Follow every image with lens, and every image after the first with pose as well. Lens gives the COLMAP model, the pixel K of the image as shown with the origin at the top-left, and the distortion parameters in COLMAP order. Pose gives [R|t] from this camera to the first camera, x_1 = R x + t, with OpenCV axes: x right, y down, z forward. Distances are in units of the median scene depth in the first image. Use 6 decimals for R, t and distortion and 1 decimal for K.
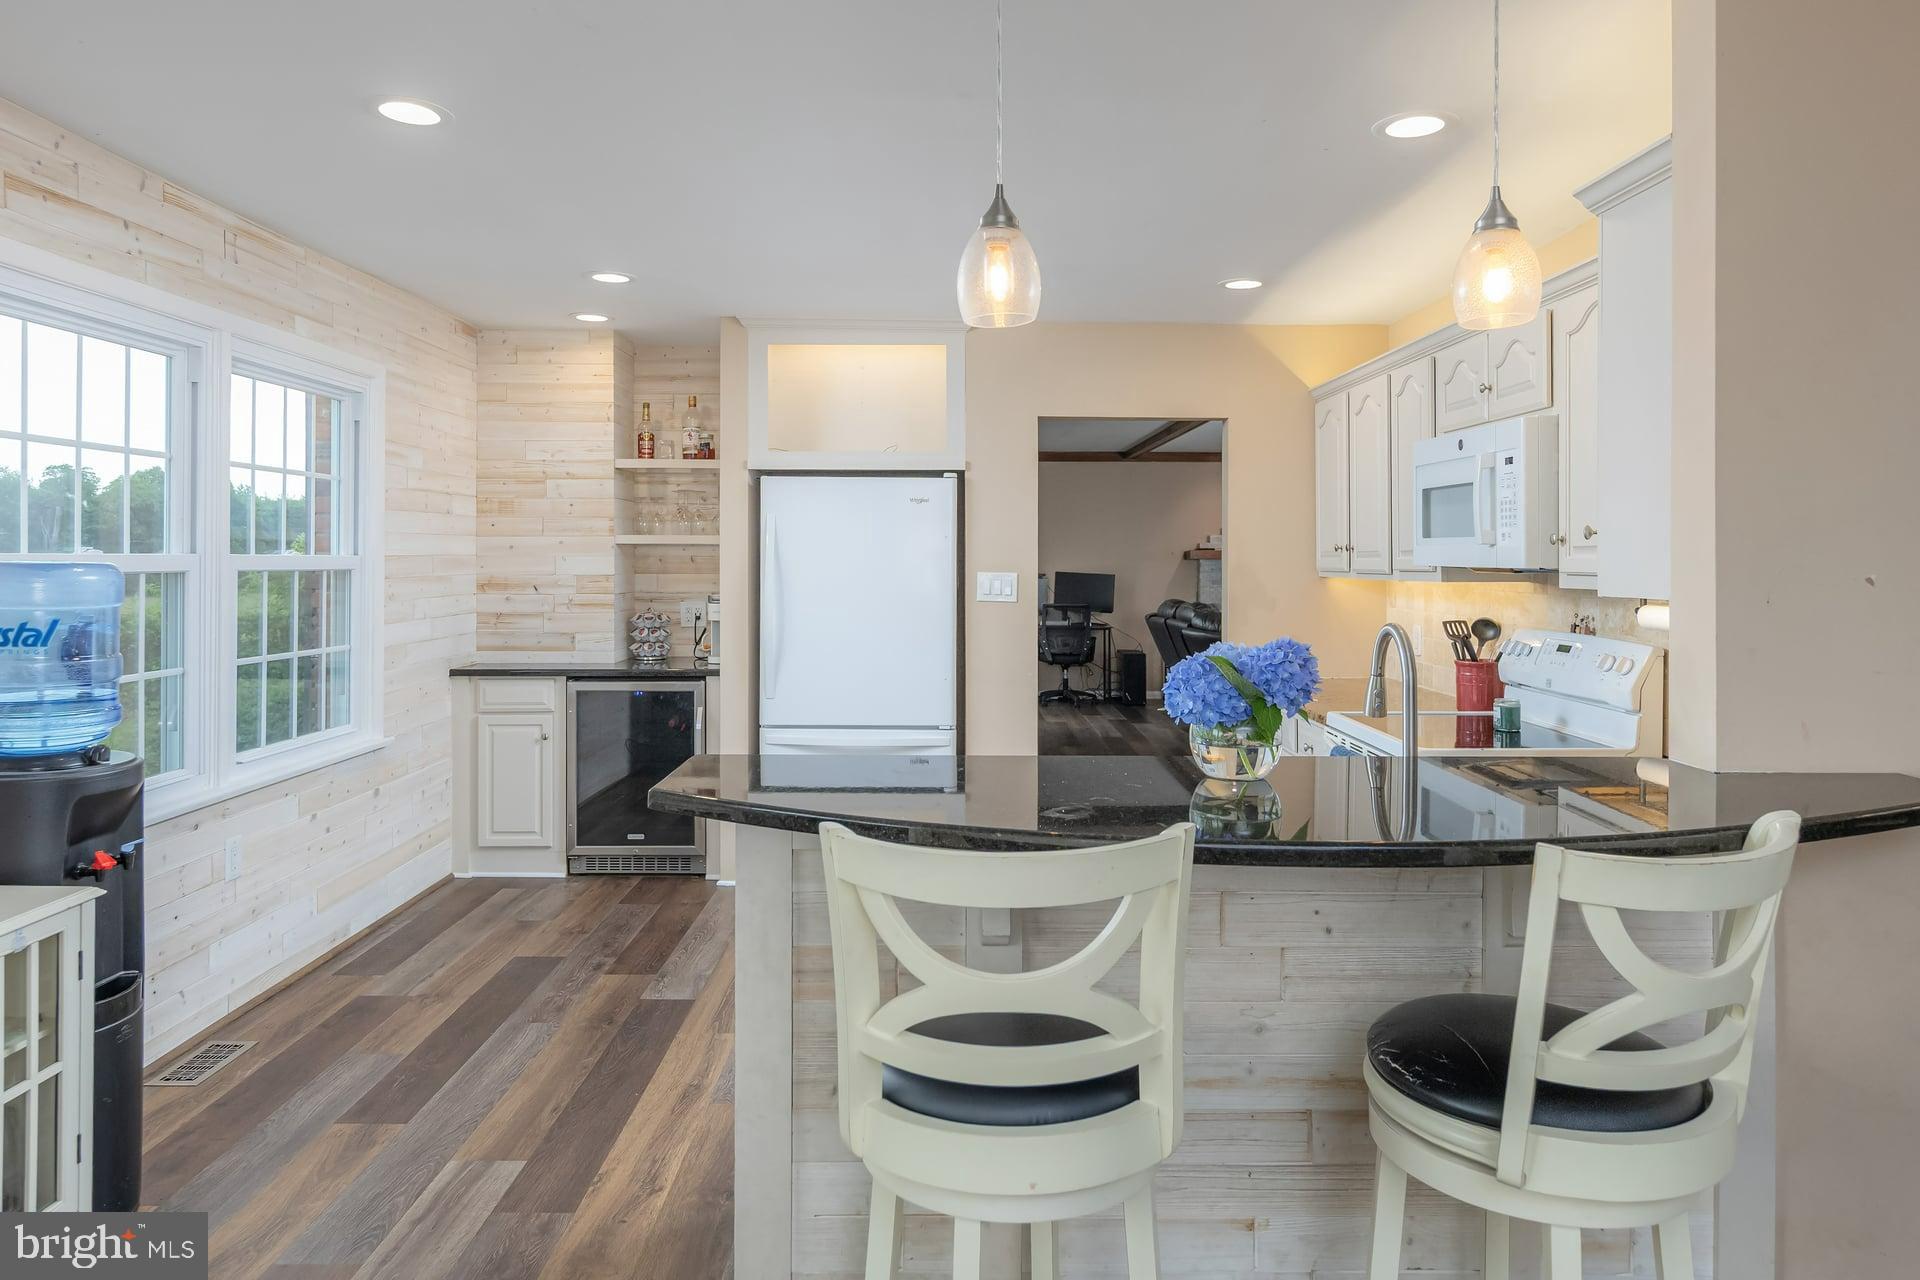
lens RADIAL K [[1189.8, 0, 965.4], [0, 1189.8, 588.0], [0, 0, 1]] dist [-0.002221, -0.004319]
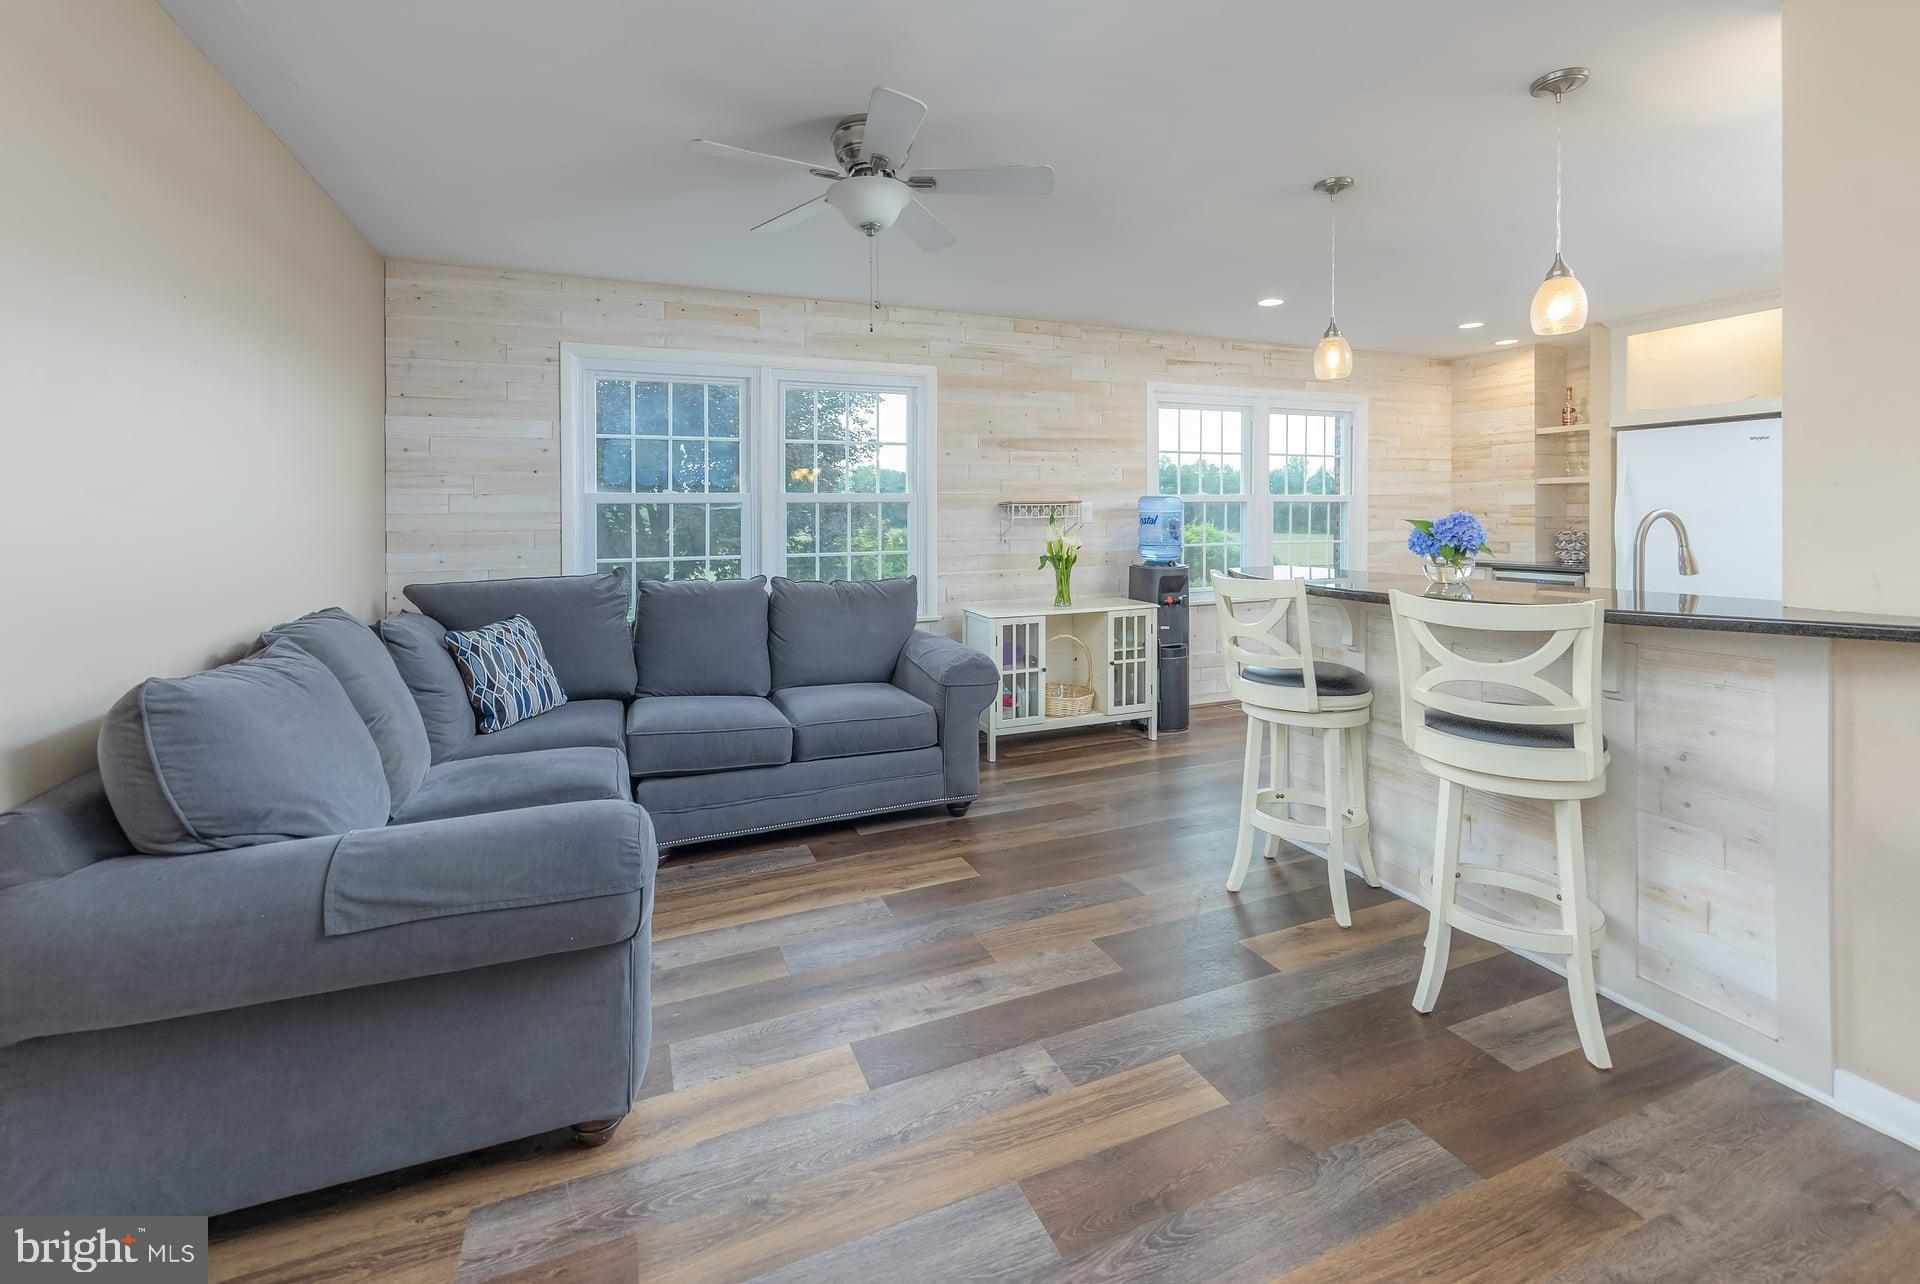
lens RADIAL K [[798.0, 0, 941.9], [0, 798.0, 640.8], [0, 0, 1]] dist [0.003480, 0.000079]
pose [[0.348635, 0.138075, -0.927032, 0.476247], [-0.013112, 0.989711, 0.142479, 0.029667], [0.937167, -0.037518, 0.346858, -0.110800]]
